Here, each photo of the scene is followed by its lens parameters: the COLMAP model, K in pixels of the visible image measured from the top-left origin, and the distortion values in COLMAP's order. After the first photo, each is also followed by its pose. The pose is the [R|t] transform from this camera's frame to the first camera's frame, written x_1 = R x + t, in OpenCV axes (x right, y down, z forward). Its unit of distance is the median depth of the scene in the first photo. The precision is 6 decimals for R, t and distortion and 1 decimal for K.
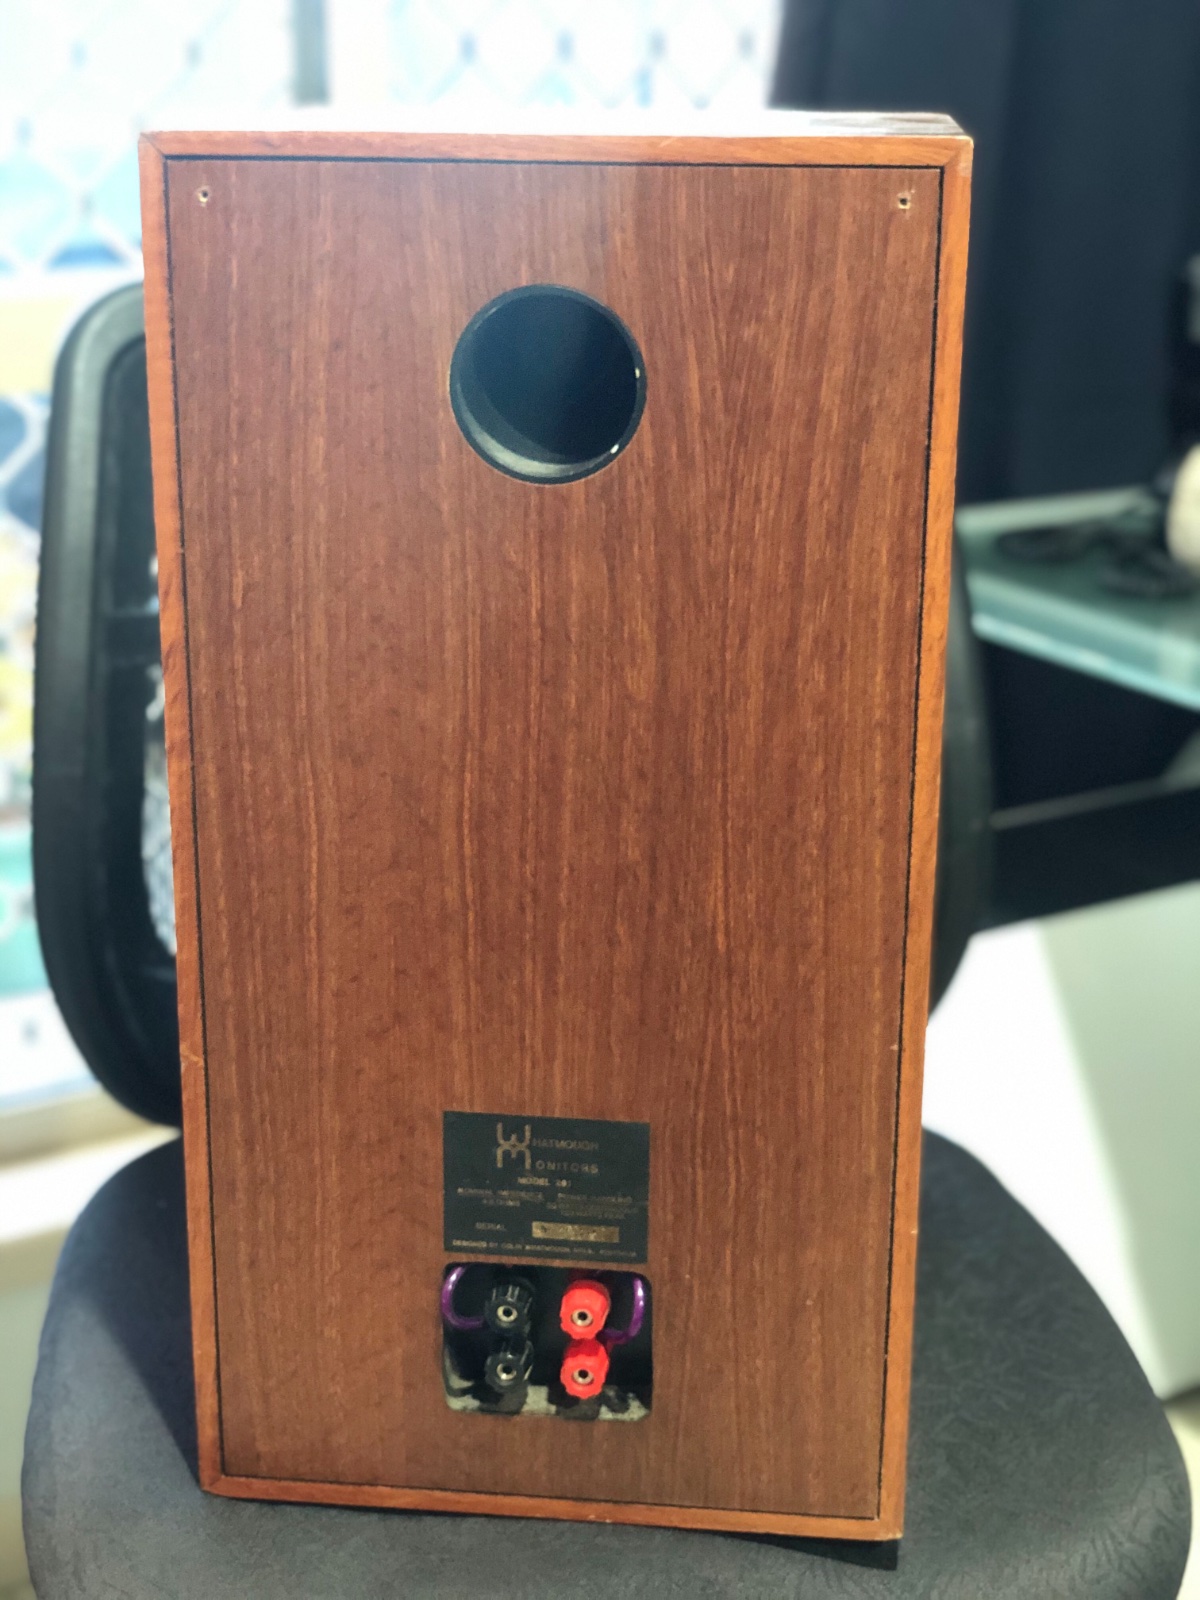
lens RADIAL K [[2458.0, 0, 591.7], [0, 2458.0, 795.0], [0, 0, 1]] dist [-0.000038, 0.000000]
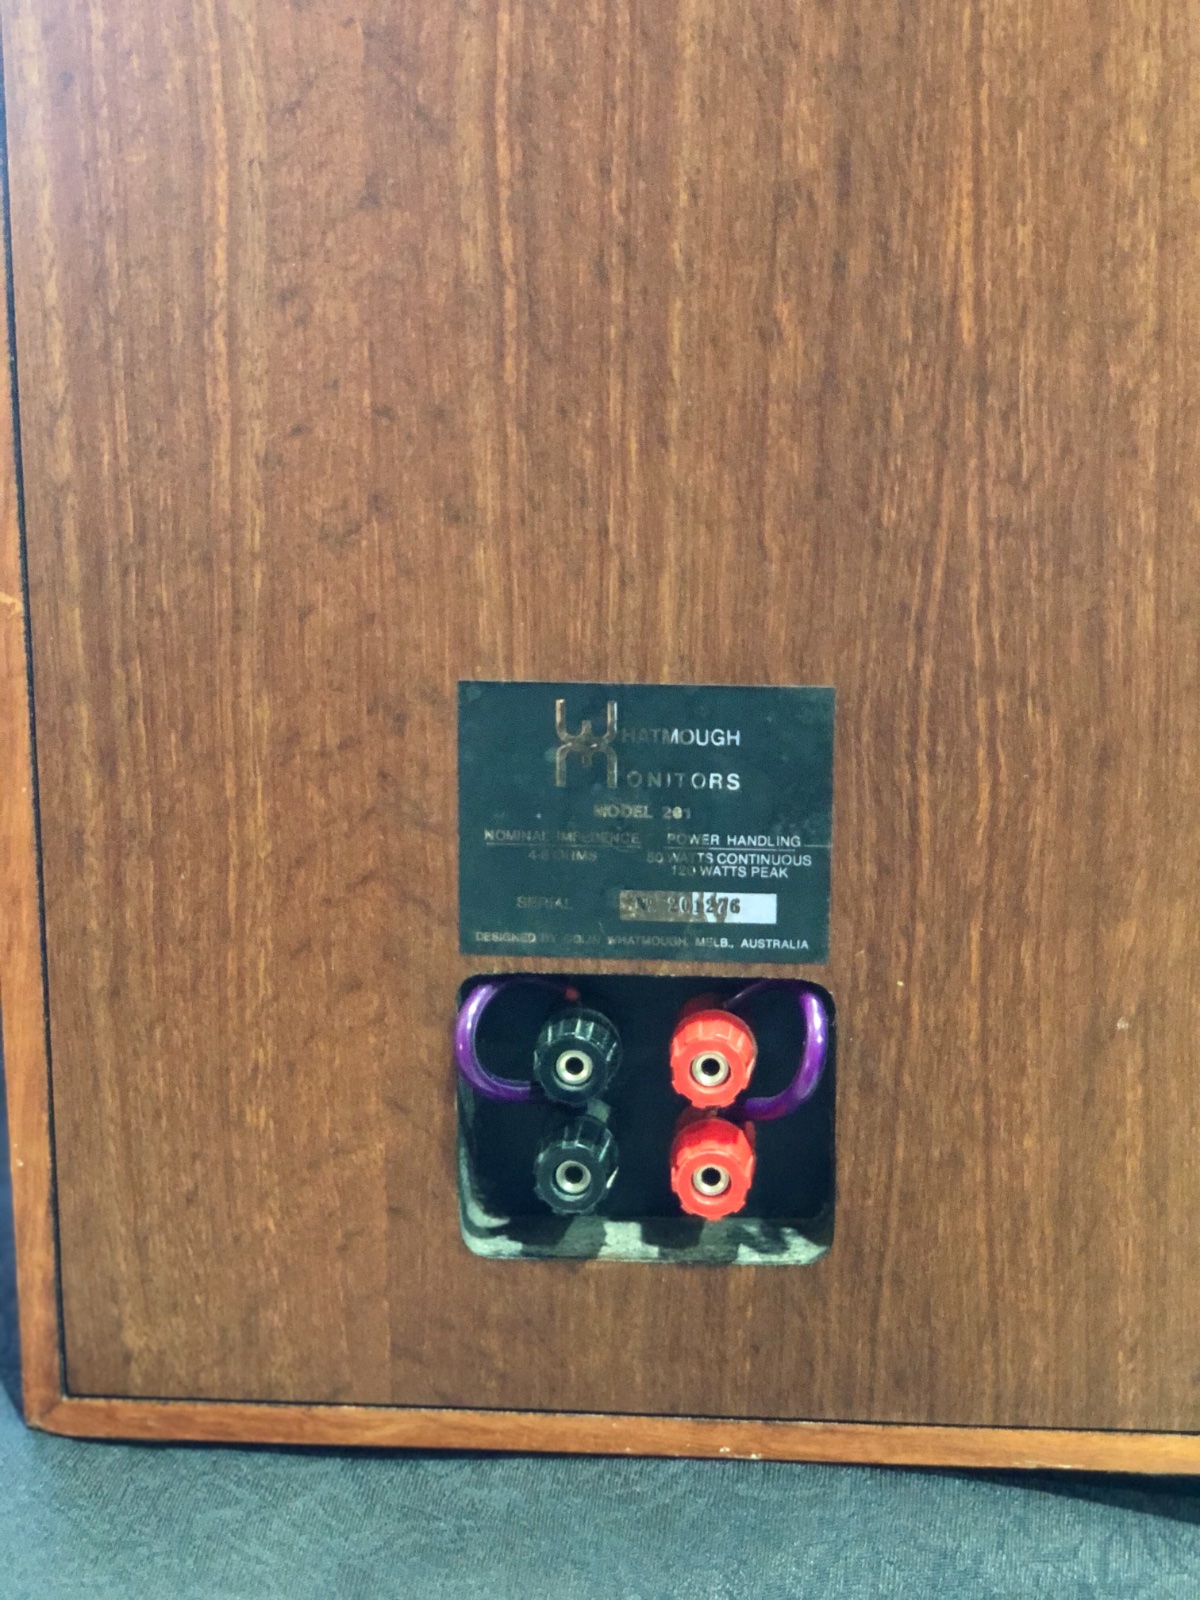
lens RADIAL K [[2458.0, 0, 610.5], [0, 2458.0, 805.3], [0, 0, 1]] dist [-0.000038, 0.000000]
pose [[0.999266, -0.013147, 0.035970, -0.046382], [0.016322, 0.995856, -0.089464, 0.206243], [-0.034645, 0.089986, 0.995340, 0.449854]]
